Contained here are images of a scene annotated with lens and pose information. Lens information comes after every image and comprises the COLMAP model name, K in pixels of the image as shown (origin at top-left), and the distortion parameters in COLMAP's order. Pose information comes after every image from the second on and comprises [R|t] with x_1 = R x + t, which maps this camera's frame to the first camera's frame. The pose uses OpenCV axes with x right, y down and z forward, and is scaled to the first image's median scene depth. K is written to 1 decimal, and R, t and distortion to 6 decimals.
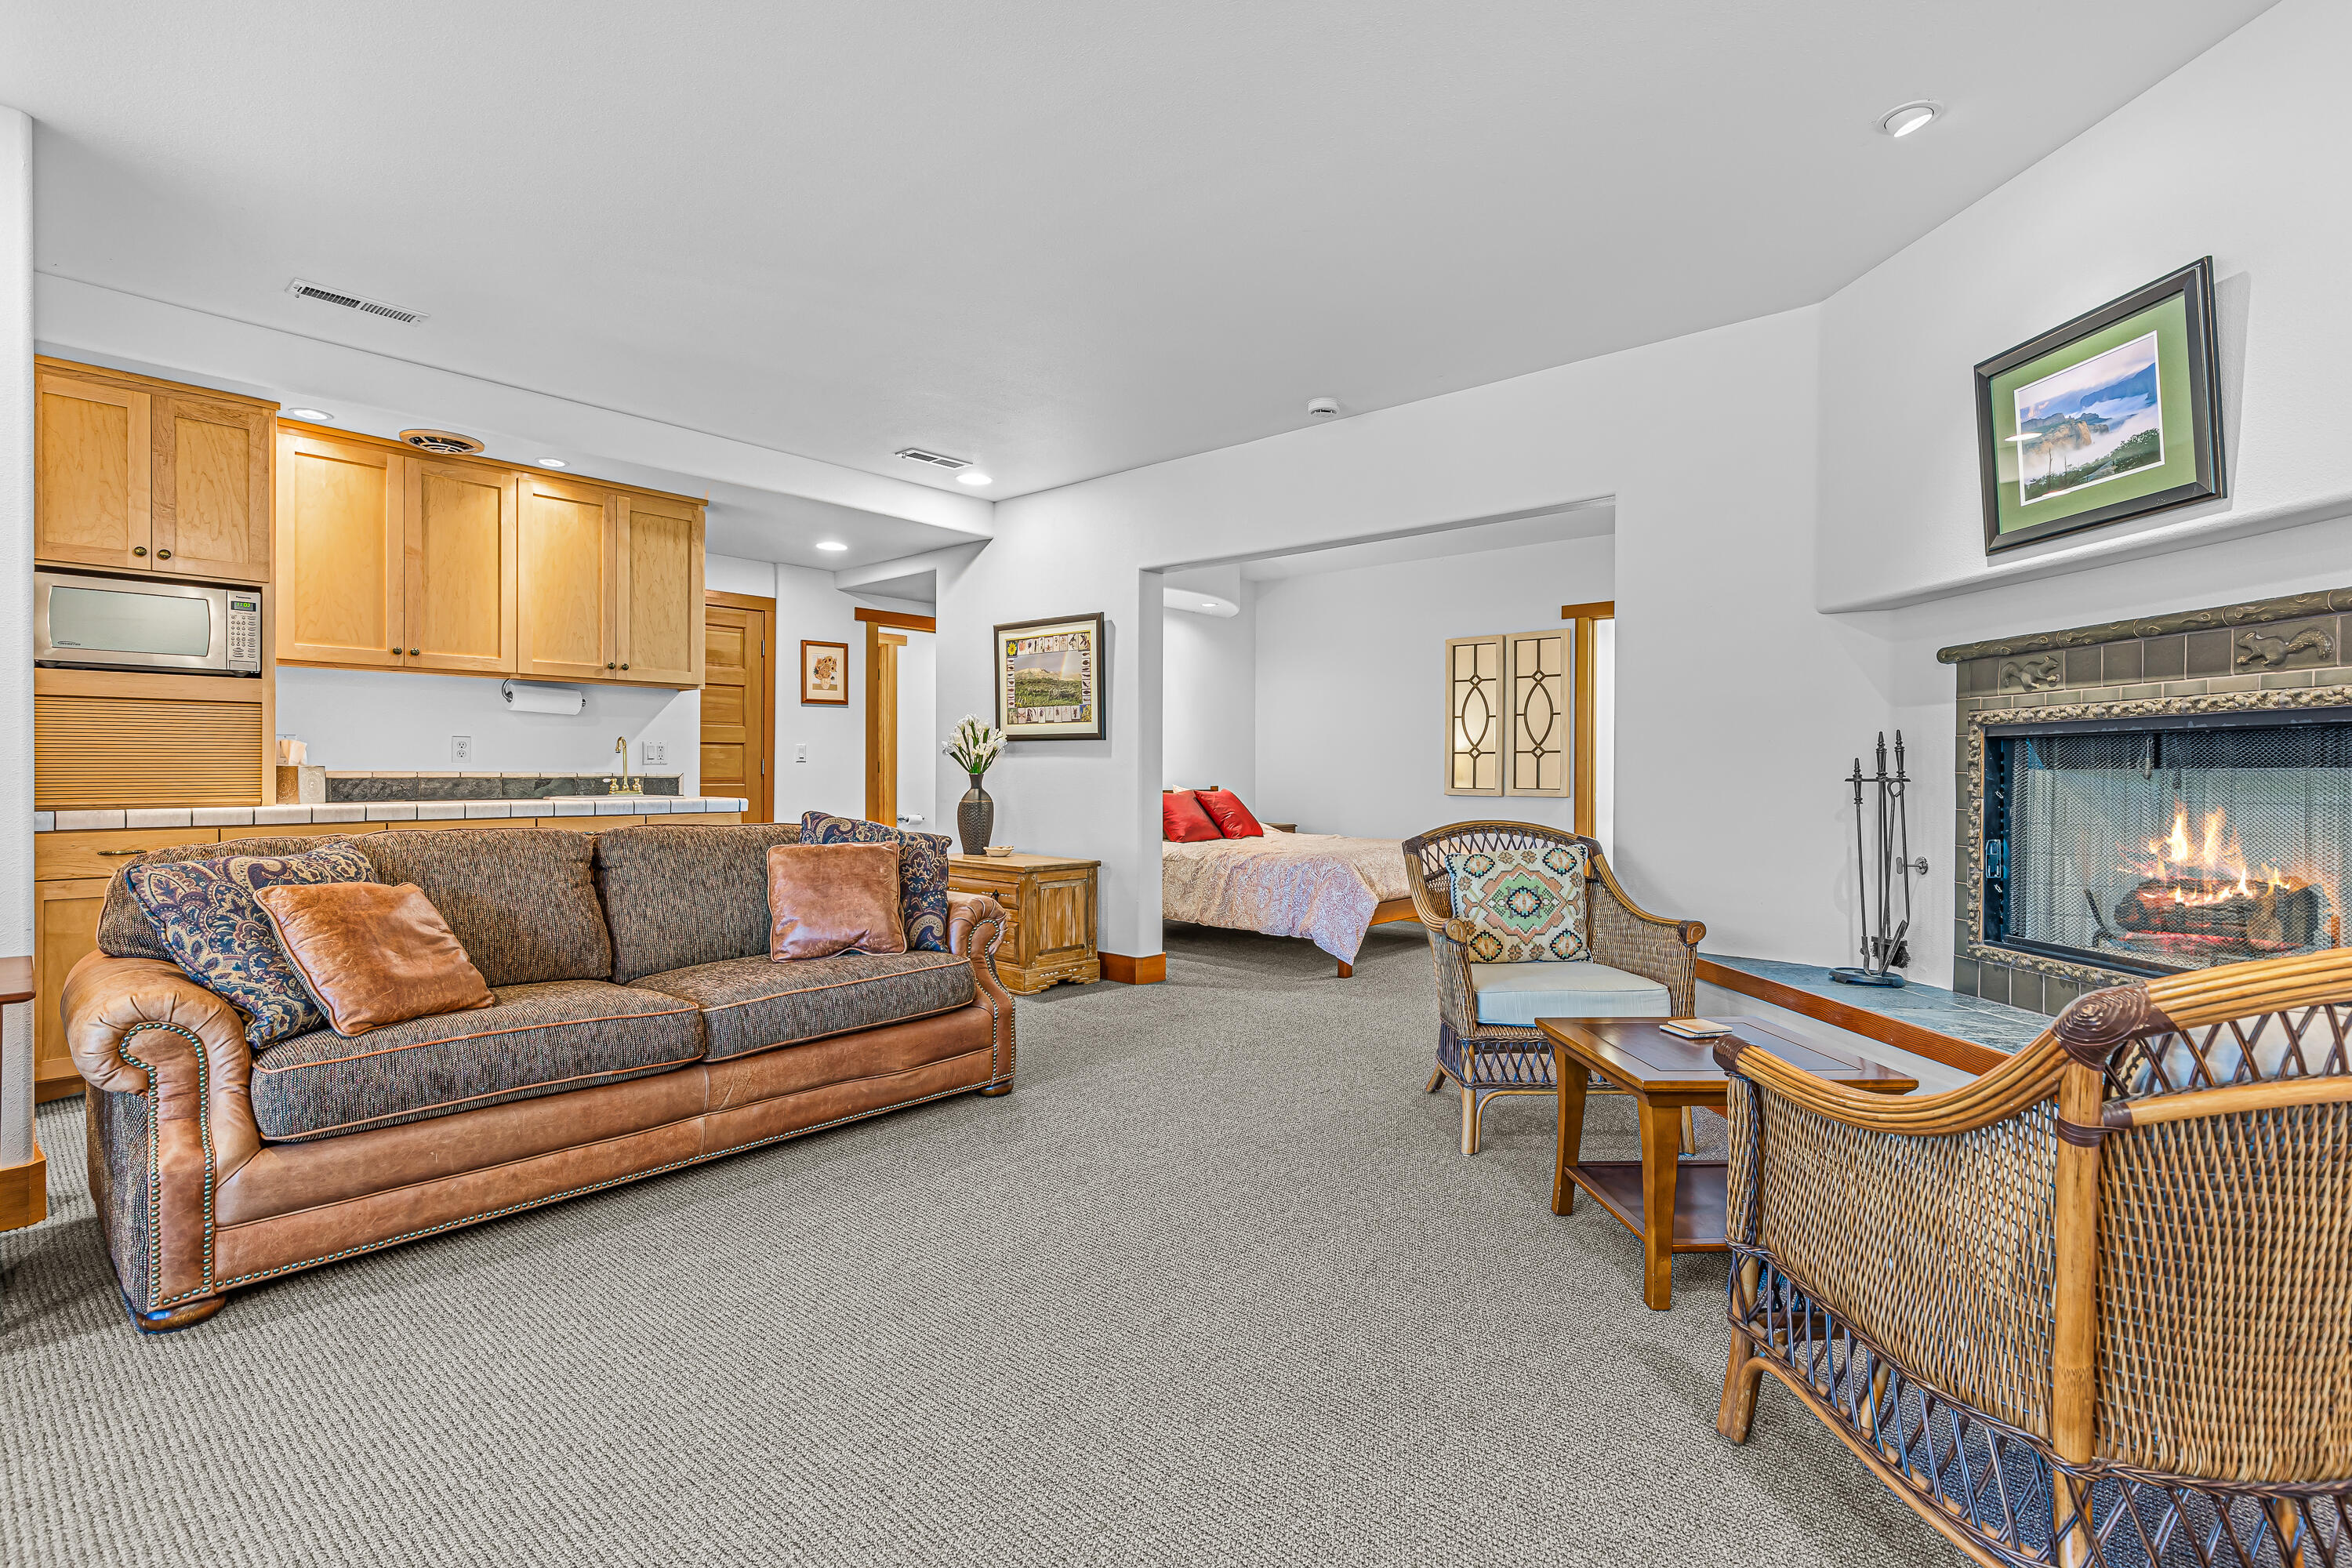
lens RADIAL K [[1072.4, 0, 1185.0], [0, 1072.4, 772.2], [0, 0, 1]] dist [0.003775, 0.000223]
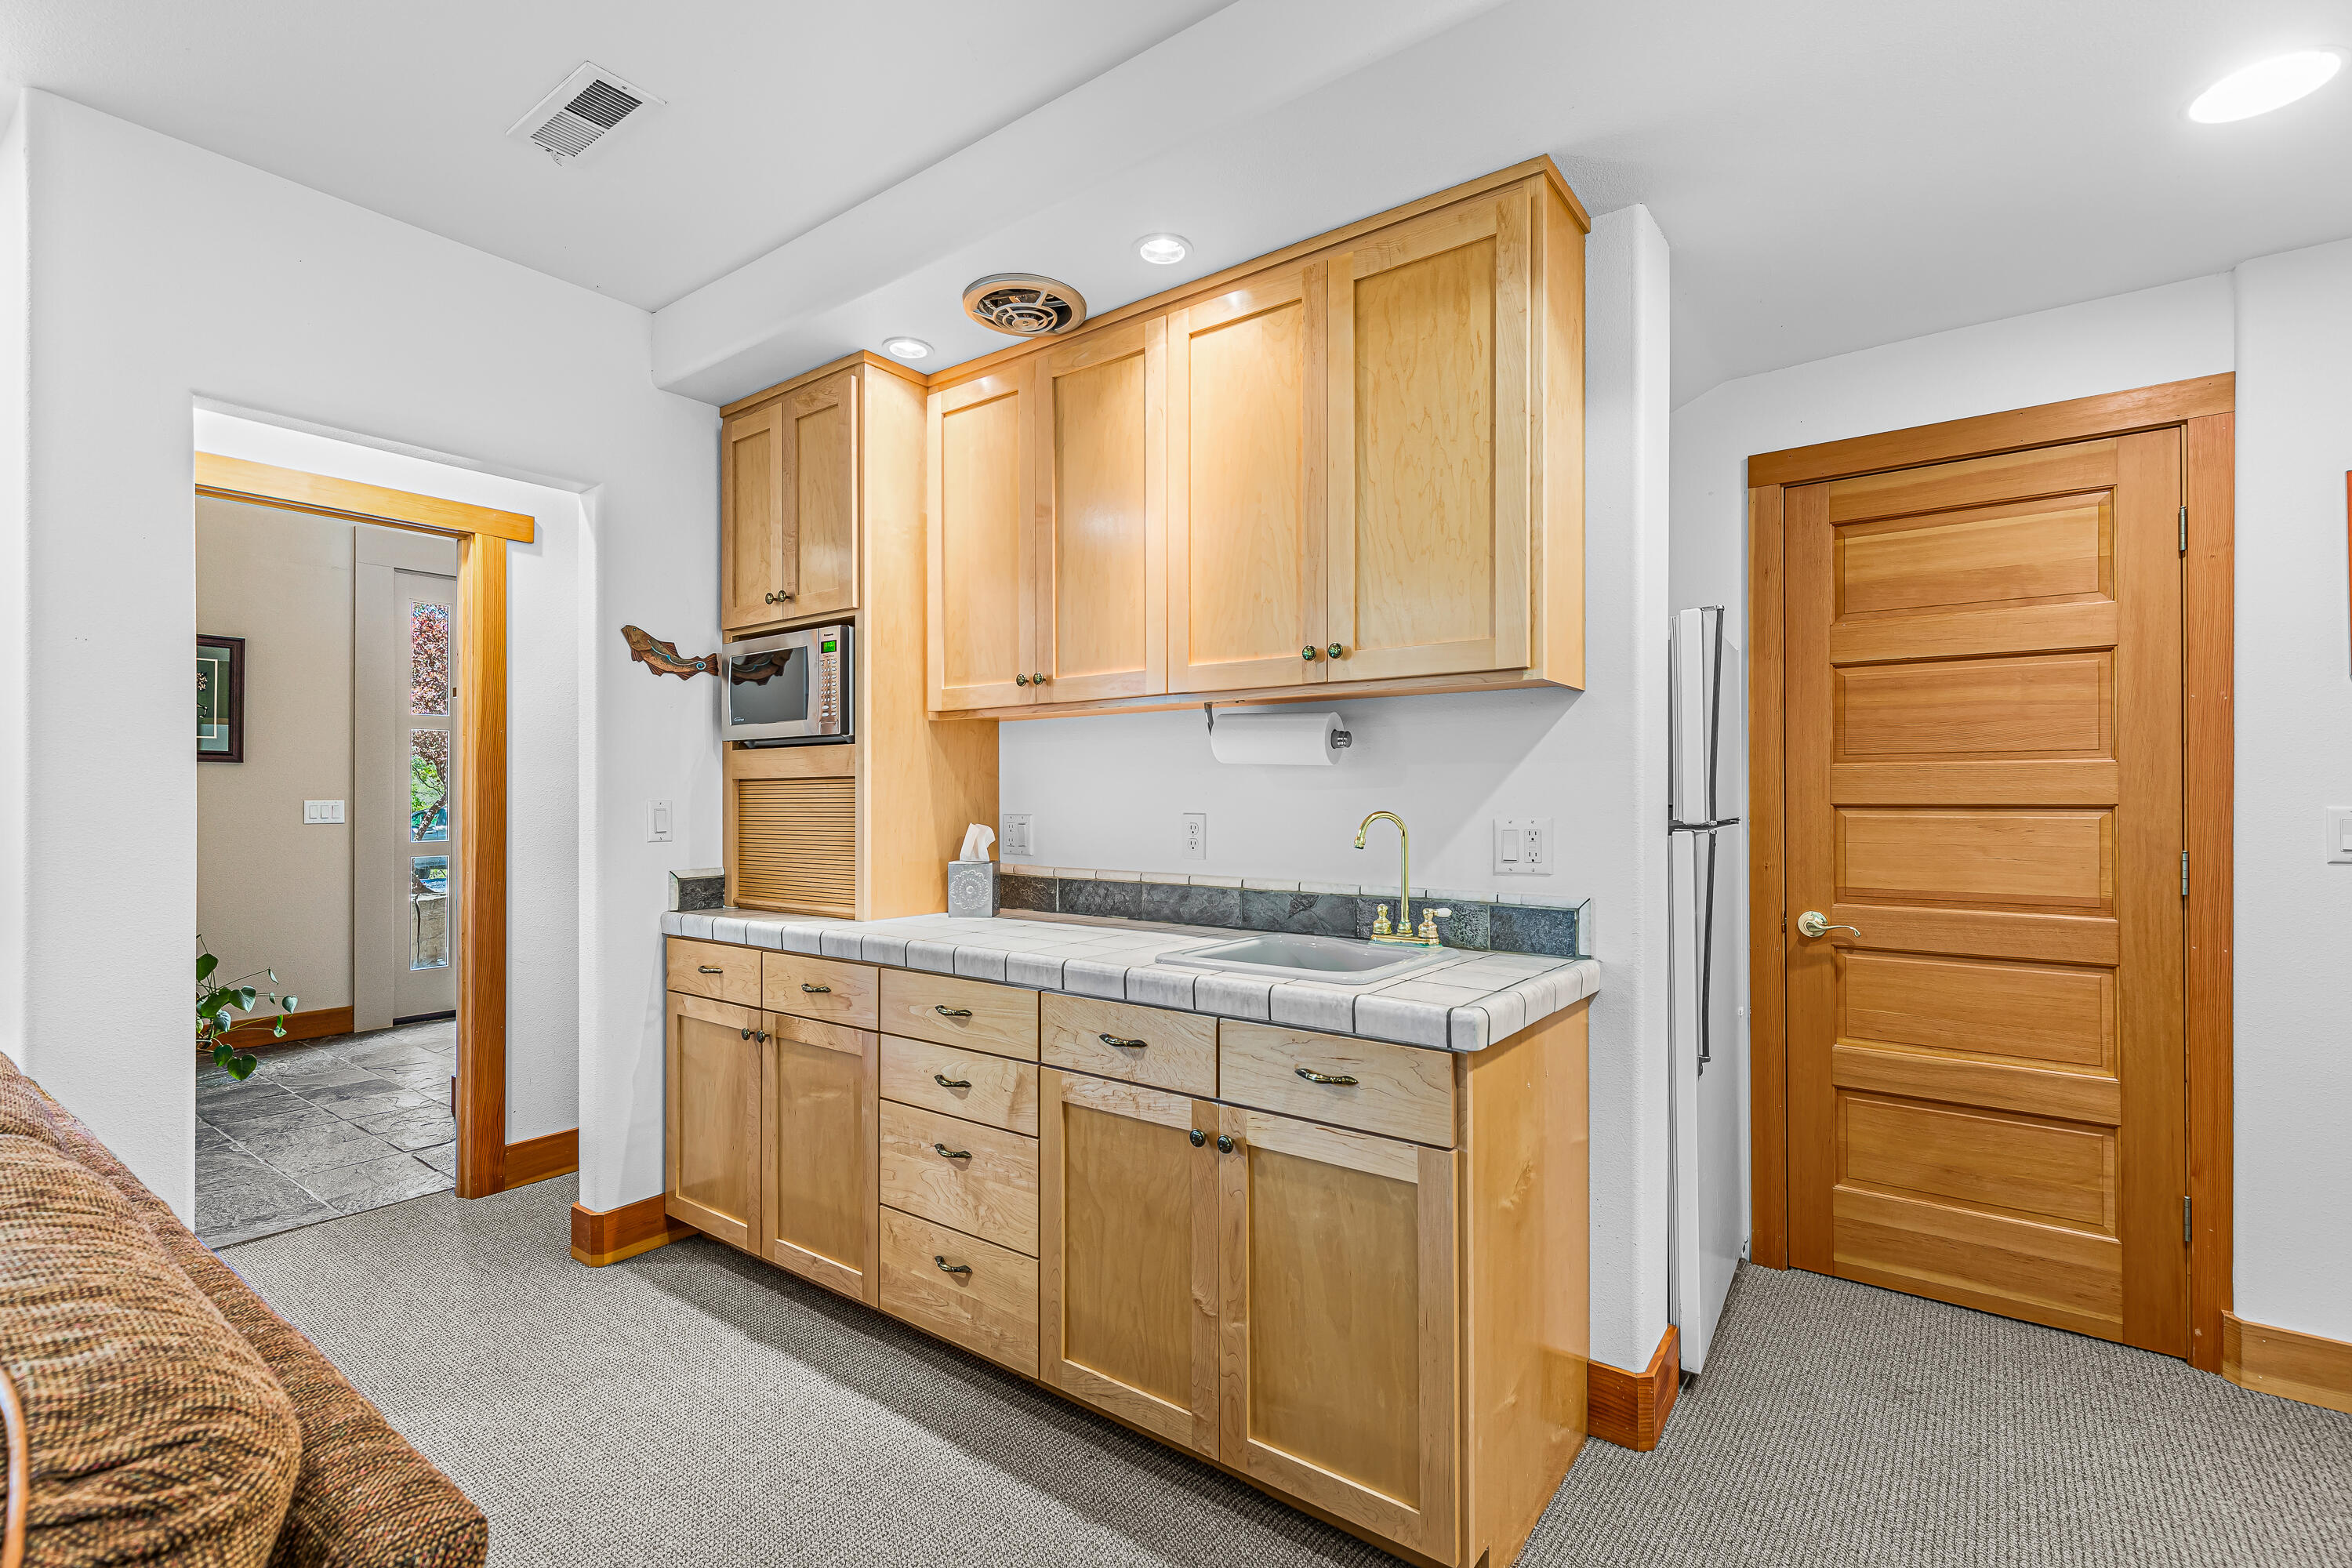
lens RADIAL K [[1072.4, 0, 1184.3], [0, 1072.4, 802.8], [0, 0, 1]] dist [0.003775, 0.000223]
pose [[0.066150, -0.003533, -0.997803, -0.098032], [-0.003870, 0.999985, -0.003797, -0.035298], [0.997802, 0.004113, 0.066135, 0.919171]]
